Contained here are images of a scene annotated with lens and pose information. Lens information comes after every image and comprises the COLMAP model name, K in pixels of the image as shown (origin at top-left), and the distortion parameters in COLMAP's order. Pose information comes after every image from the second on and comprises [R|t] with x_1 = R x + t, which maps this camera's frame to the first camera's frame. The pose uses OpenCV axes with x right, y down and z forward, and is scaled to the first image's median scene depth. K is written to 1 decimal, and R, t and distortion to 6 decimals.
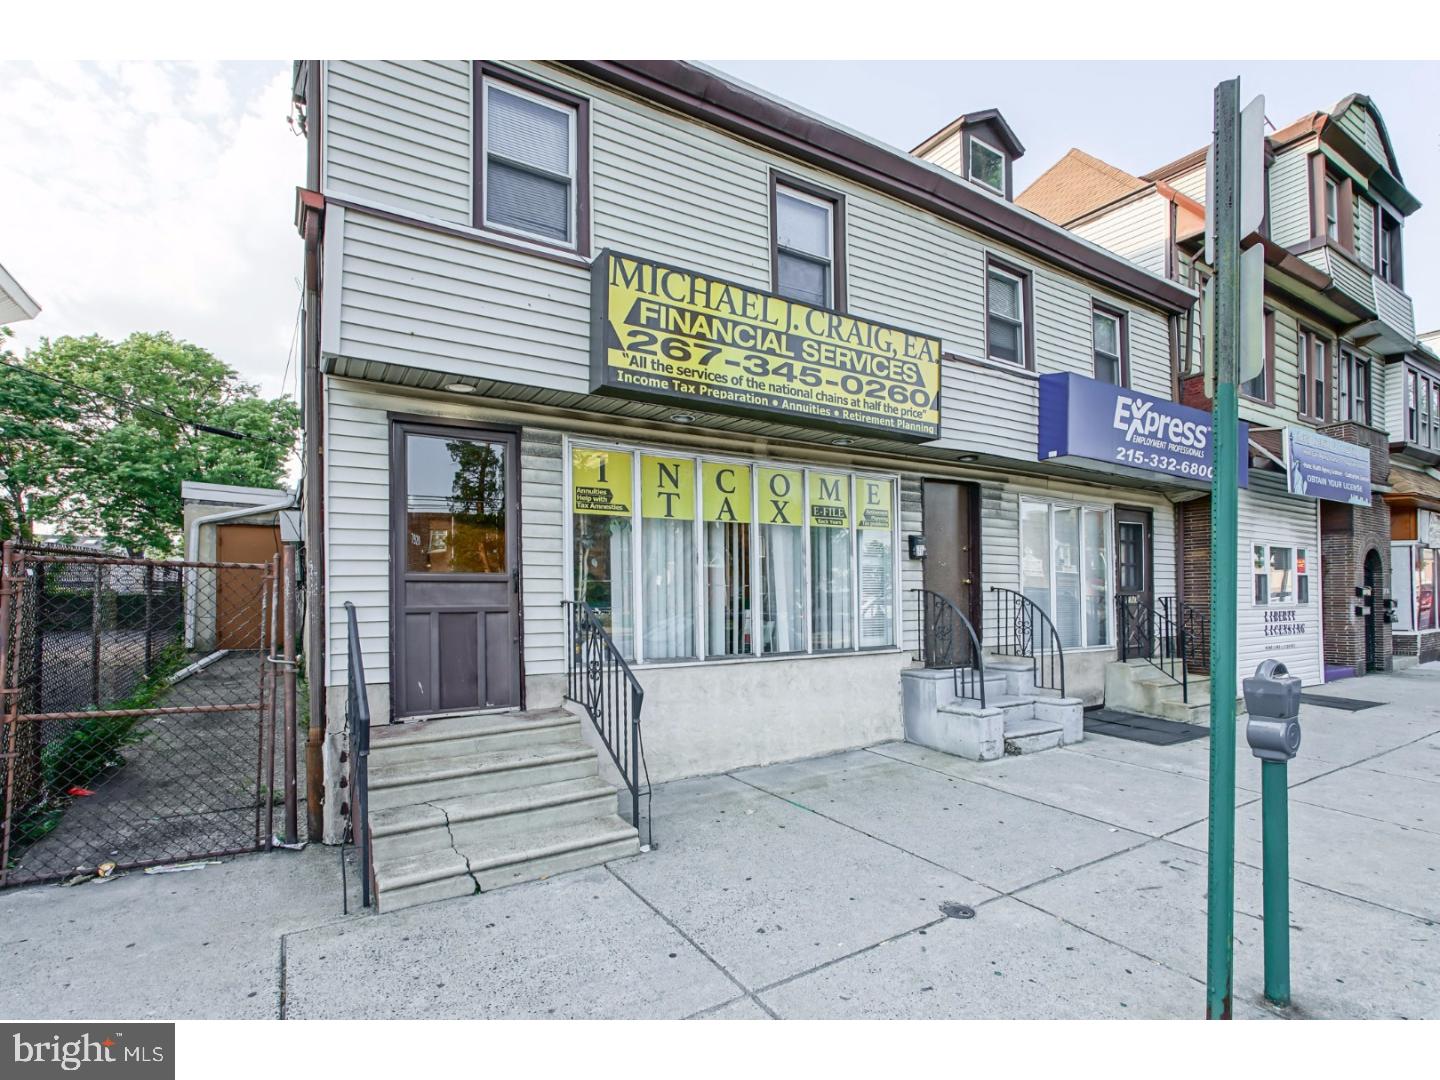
lens RADIAL K [[656.5, 0, 642.2], [0, 656.5, 579.8], [0, 0, 1]] dist [0.001139, 0.000975]
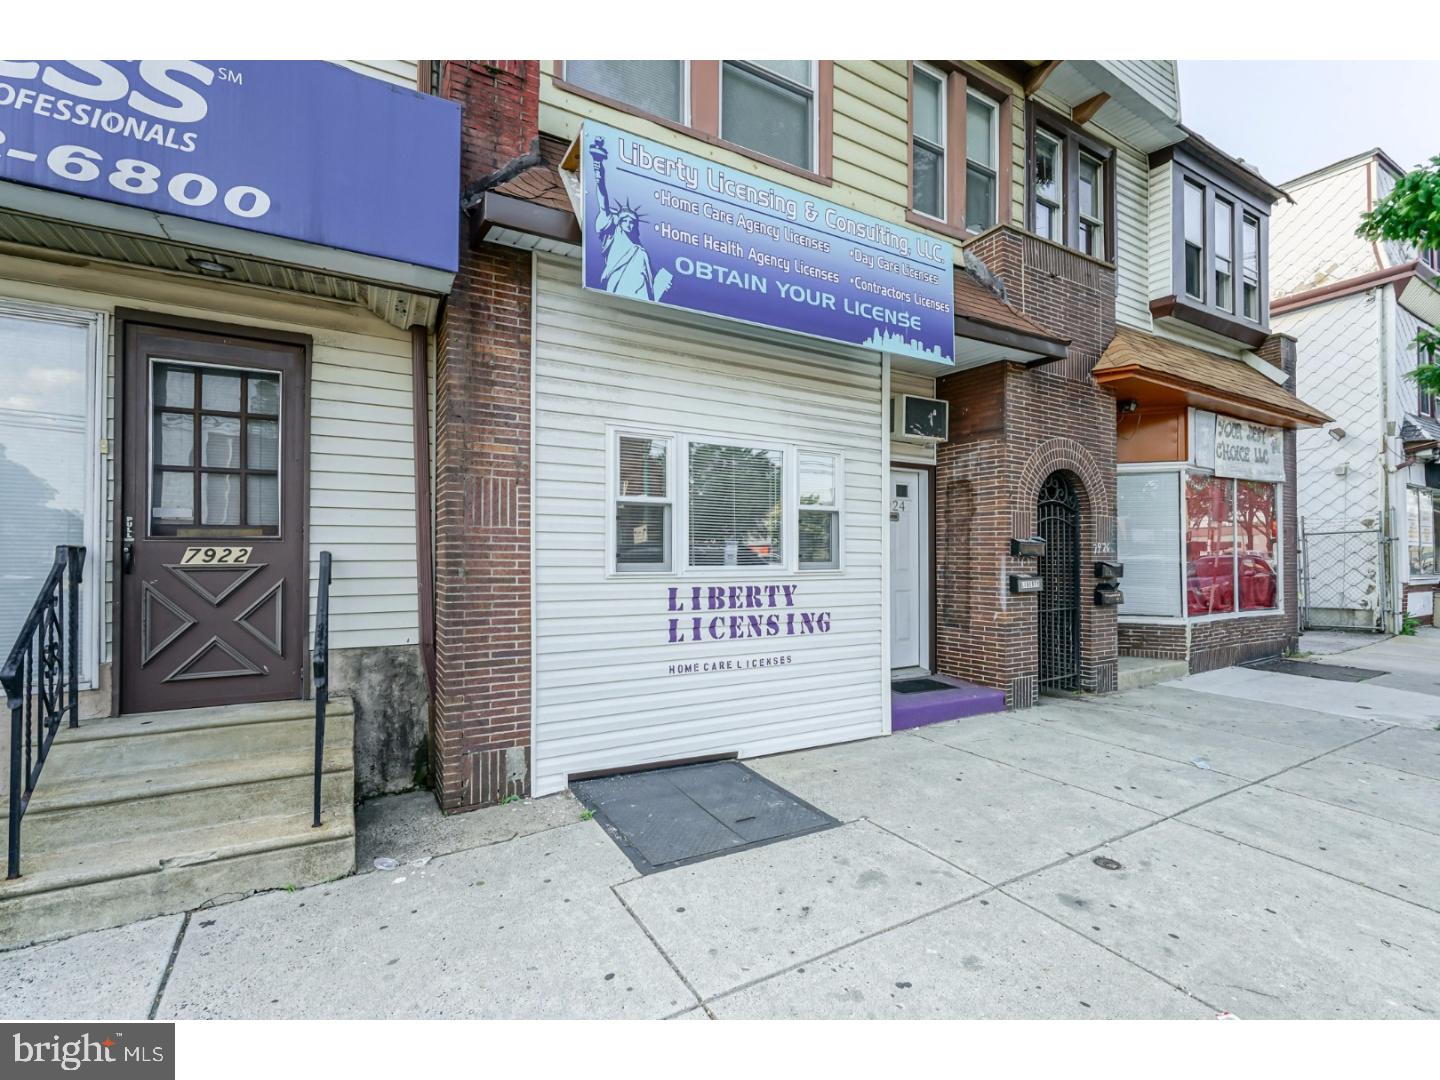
lens RADIAL K [[656.5, 0, 723.6], [0, 656.5, 543.2], [0, 0, 1]] dist [0.001139, 0.000975]
pose [[0.999685, 0.001747, 0.025019, 0.793250], [-0.001605, 0.999983, -0.005691, 0.016974], [-0.025028, 0.005650, 0.999671, 0.453809]]
